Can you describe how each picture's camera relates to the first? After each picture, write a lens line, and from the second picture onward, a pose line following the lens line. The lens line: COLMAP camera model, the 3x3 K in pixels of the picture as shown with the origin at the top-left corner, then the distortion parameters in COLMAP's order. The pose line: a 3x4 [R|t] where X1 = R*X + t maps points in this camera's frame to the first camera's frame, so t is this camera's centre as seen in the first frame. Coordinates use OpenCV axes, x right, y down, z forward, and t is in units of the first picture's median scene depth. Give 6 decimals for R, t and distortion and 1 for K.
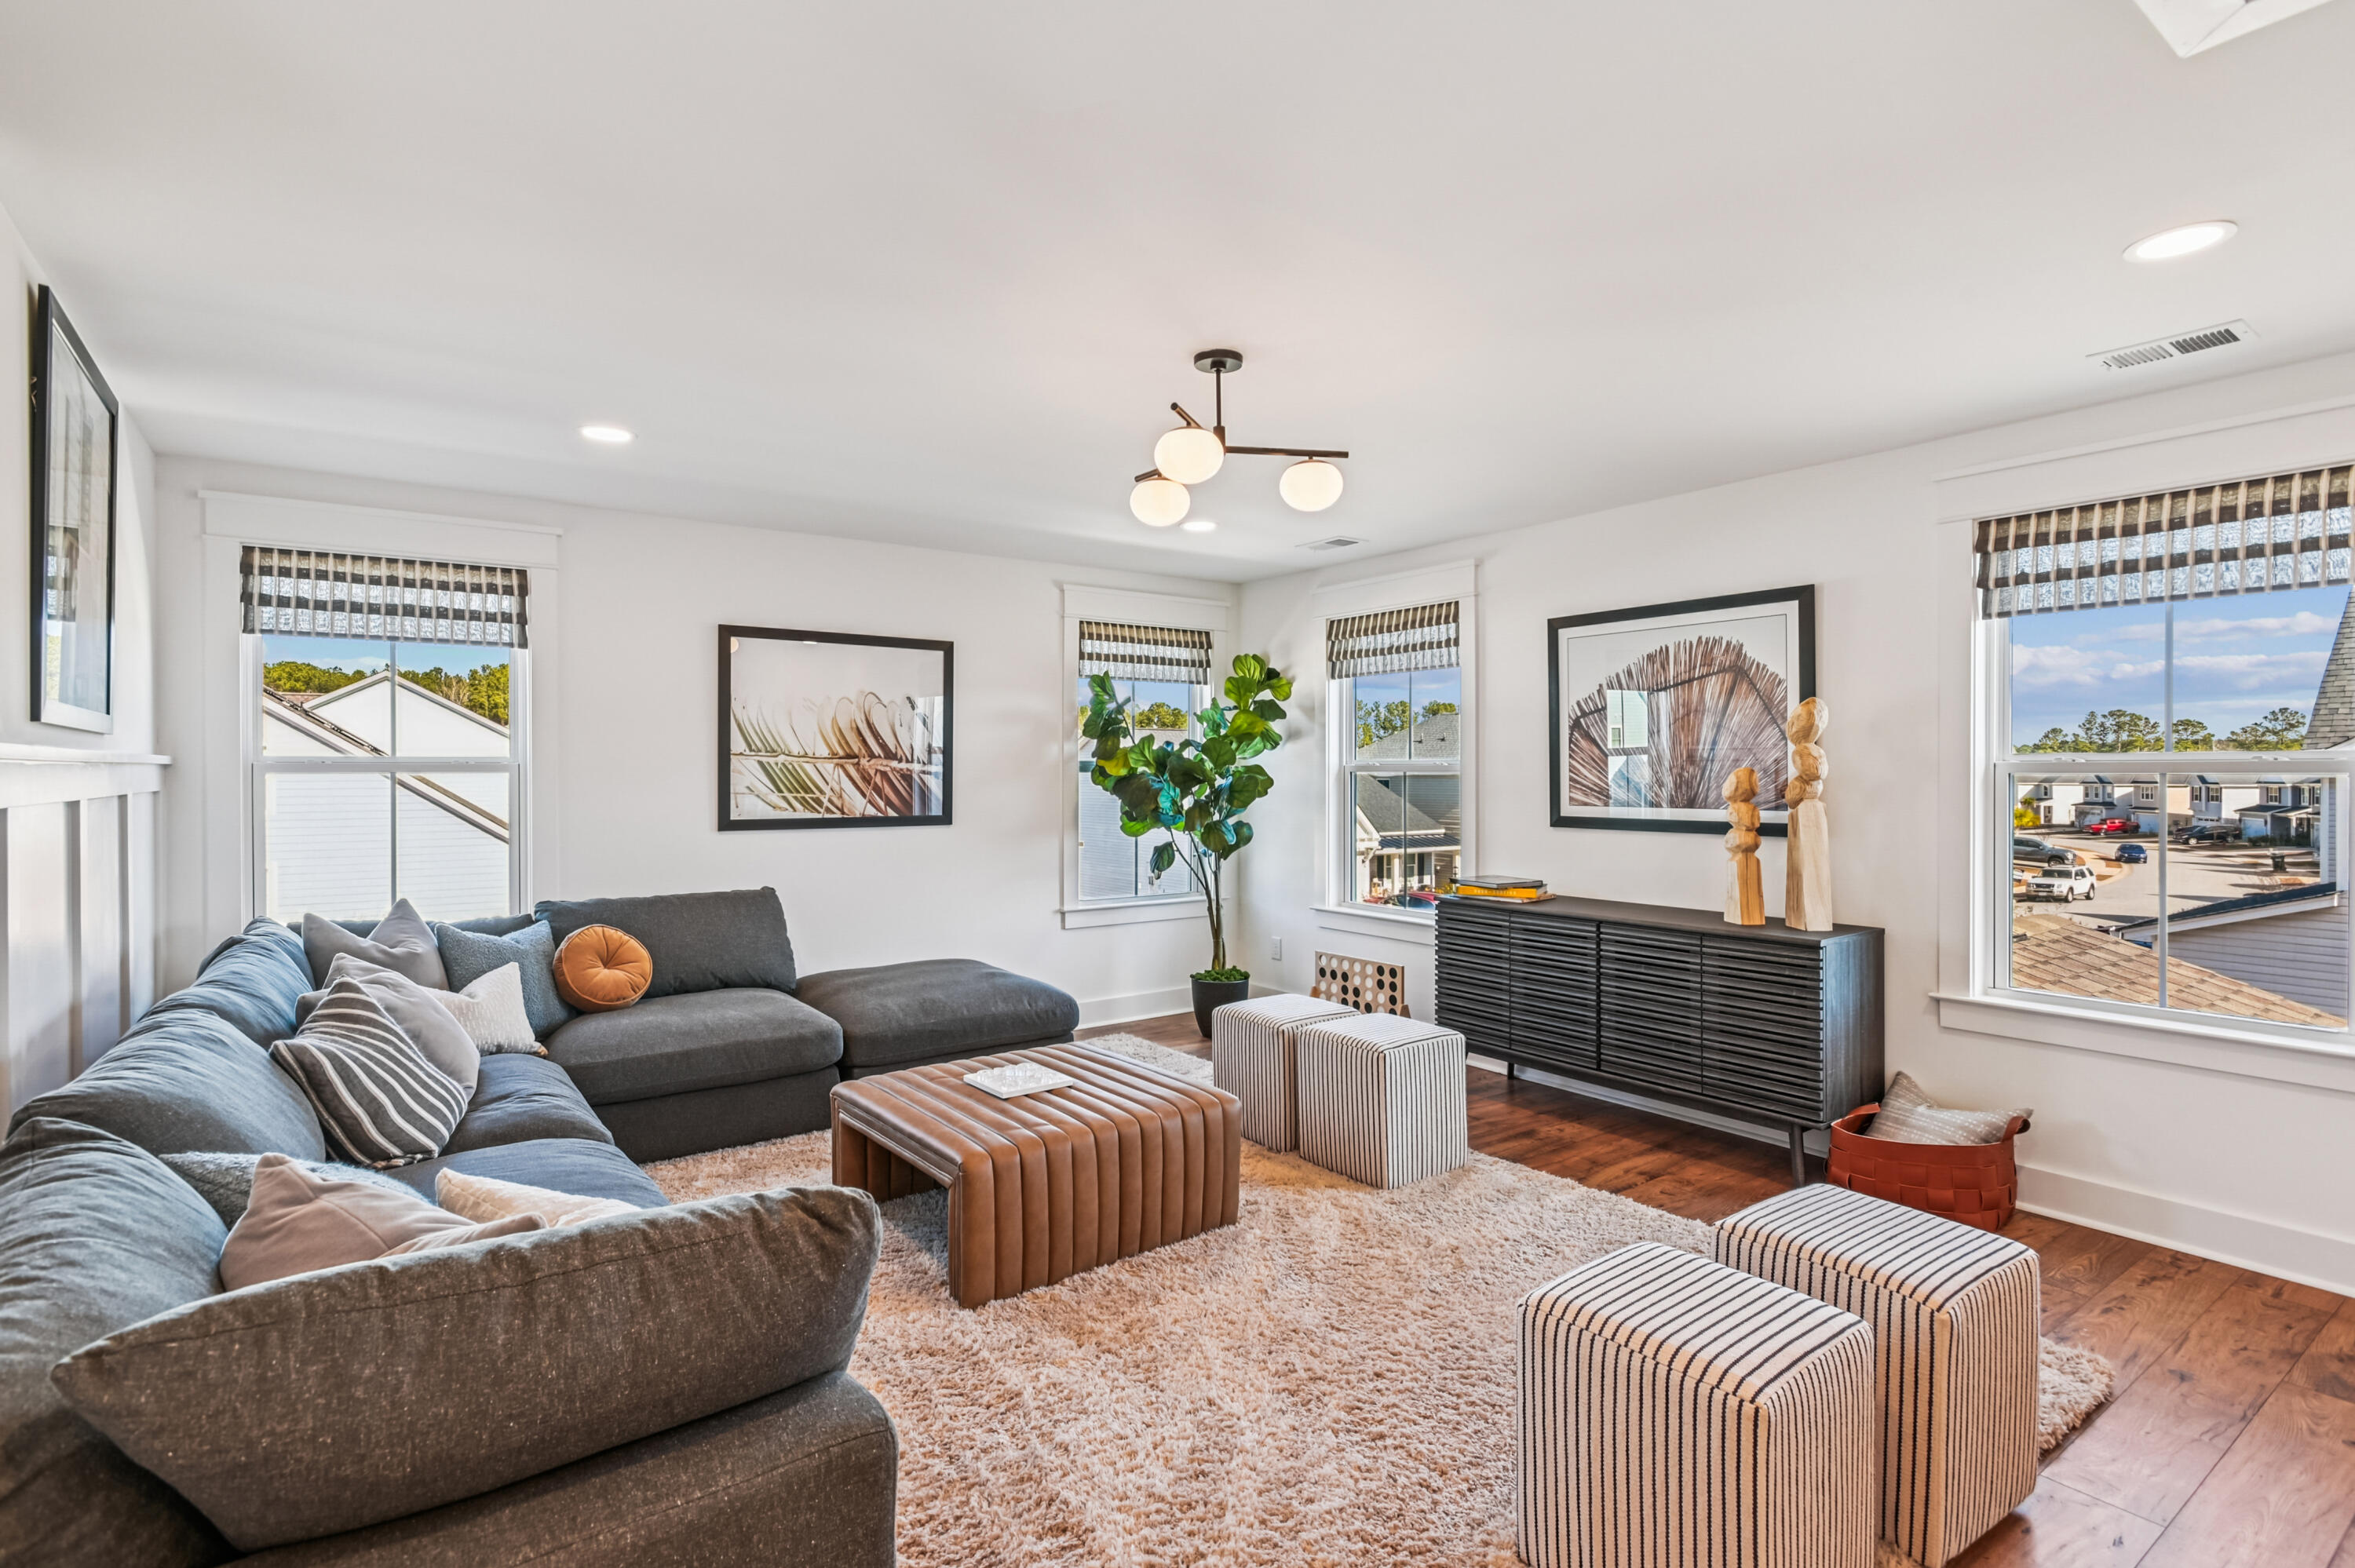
lens RADIAL K [[1150.0, 0, 1178.2], [0, 1150.0, 775.0], [0, 0, 1]] dist [-0.013971, 0.000044]
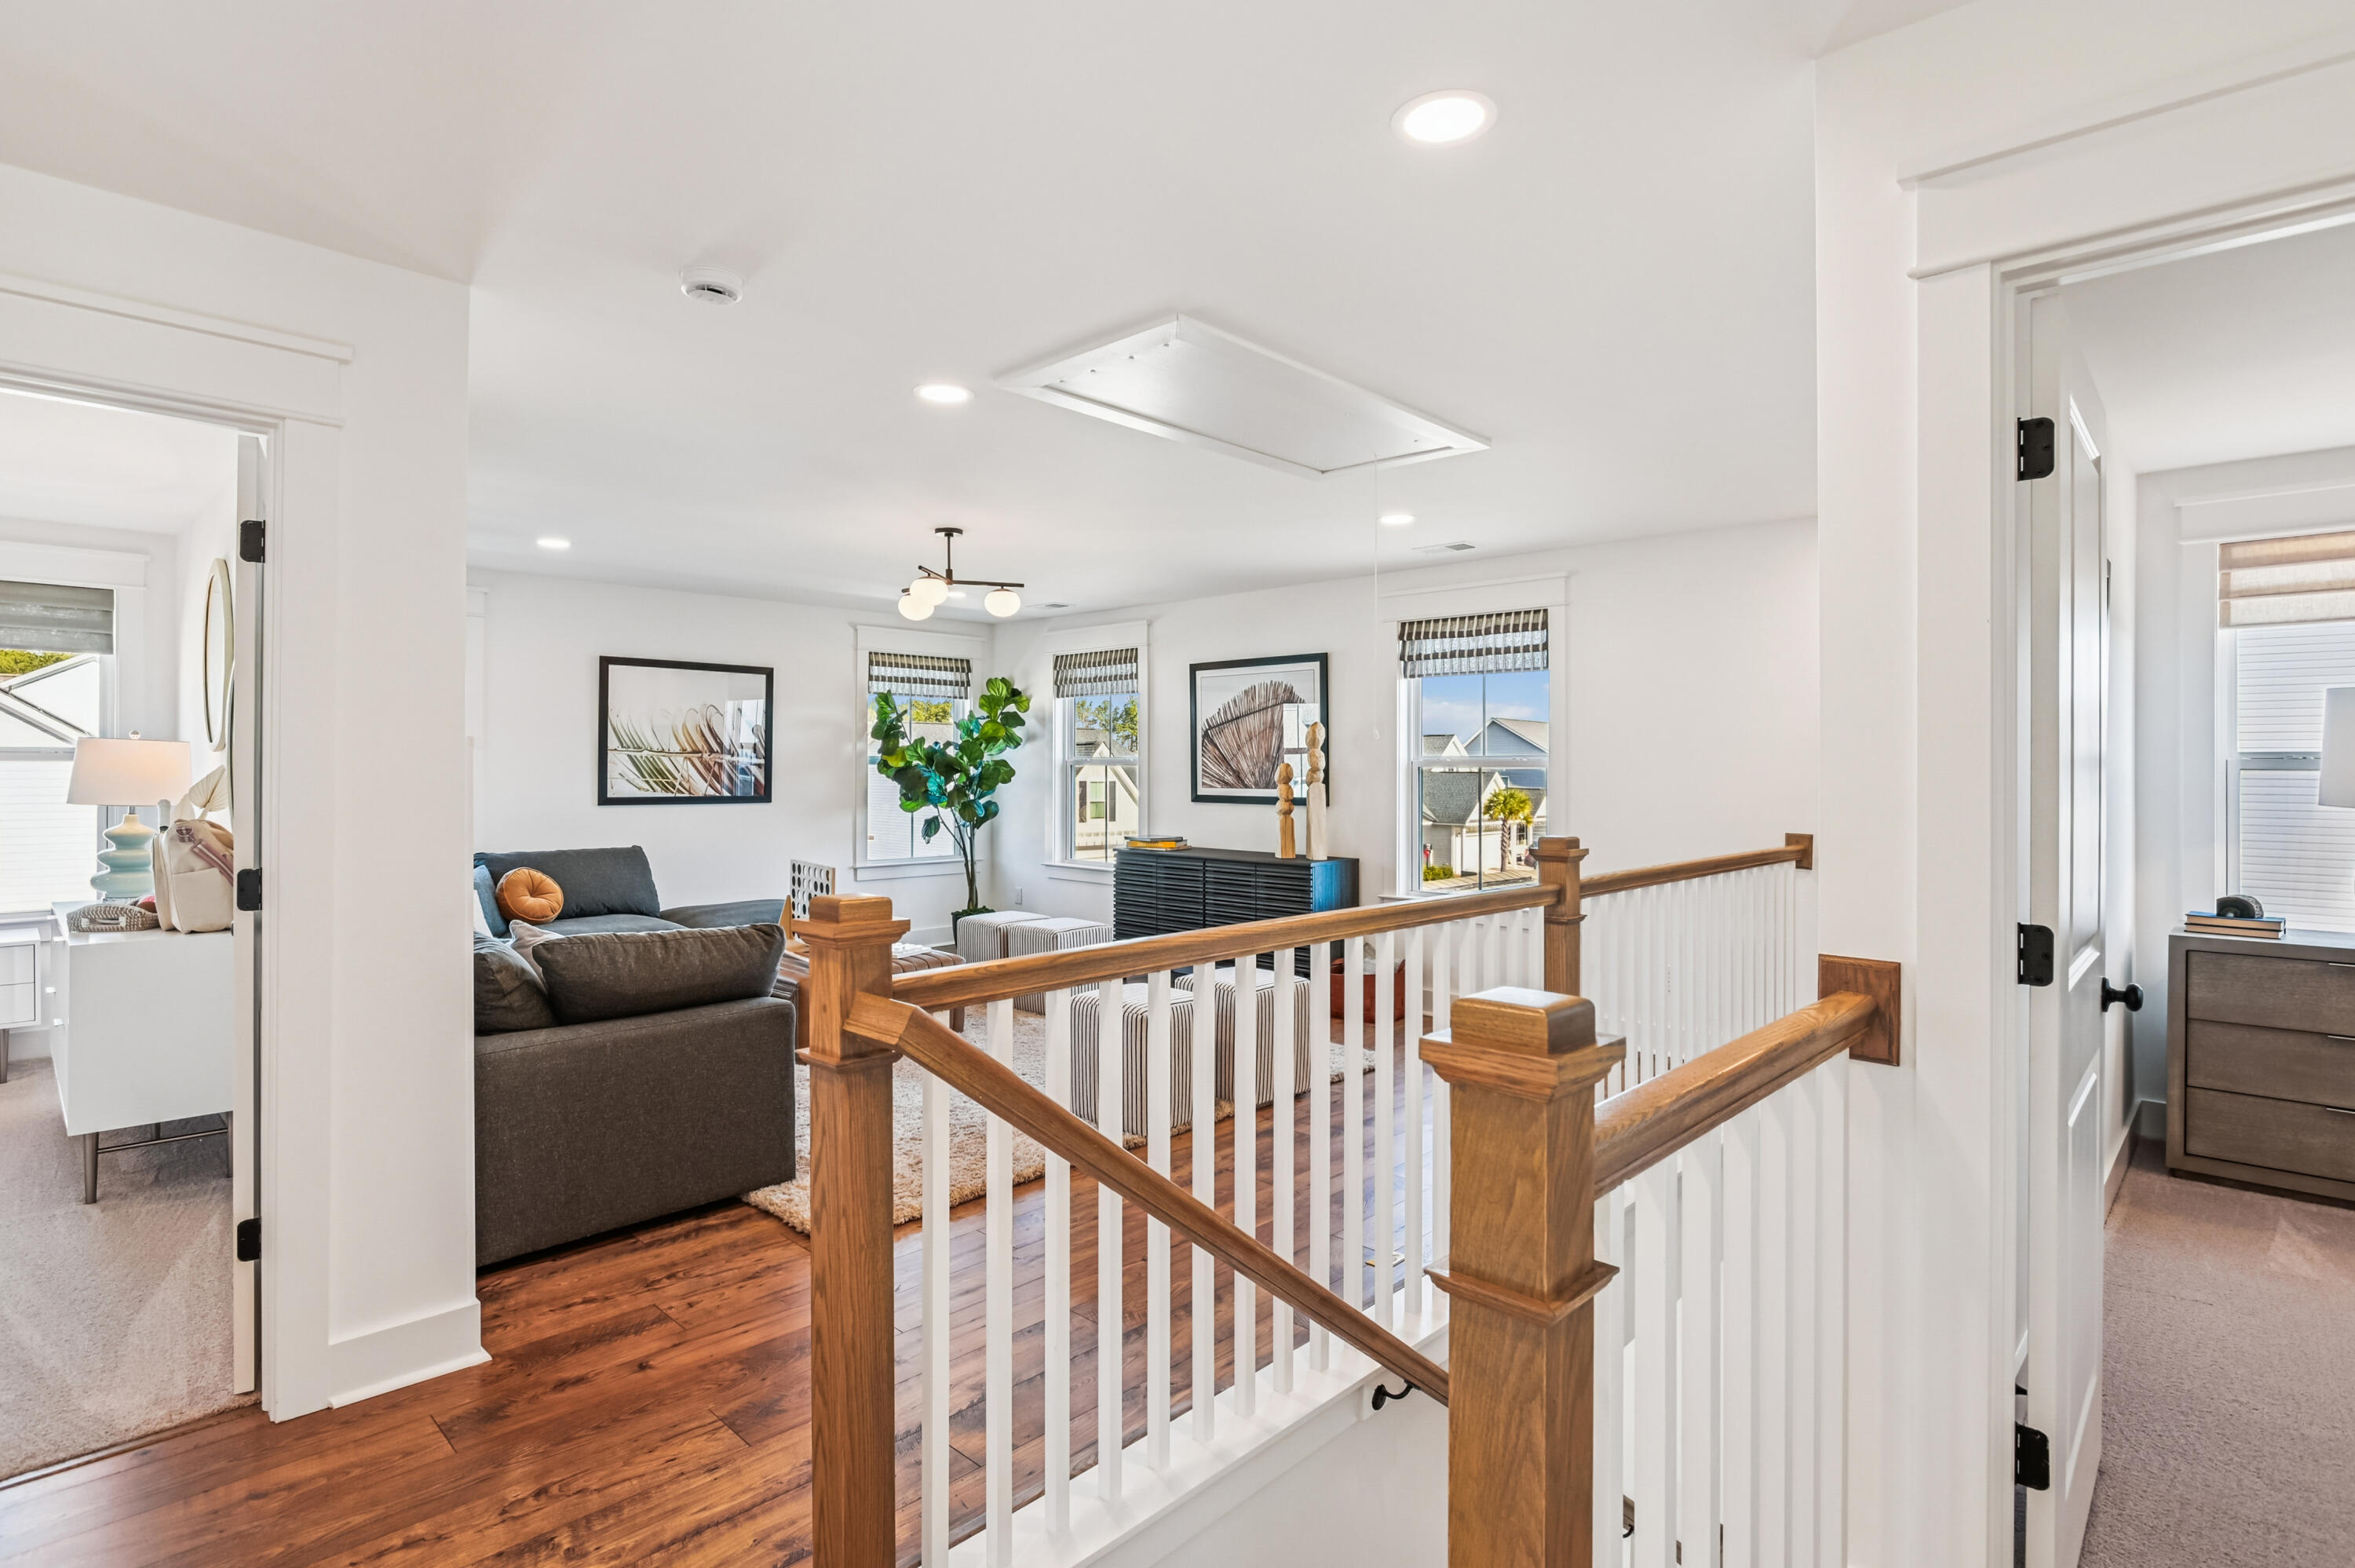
lens RADIAL K [[1150.0, 0, 1182.5], [0, 1150.0, 779.7], [0, 0, 1]] dist [-0.013971, 0.000044]
pose [[0.983987, 0.003161, 0.178212, 0.040625], [-0.004618, 0.999959, 0.007757, 0.003683], [-0.178180, -0.008455, 0.983962, -0.439436]]
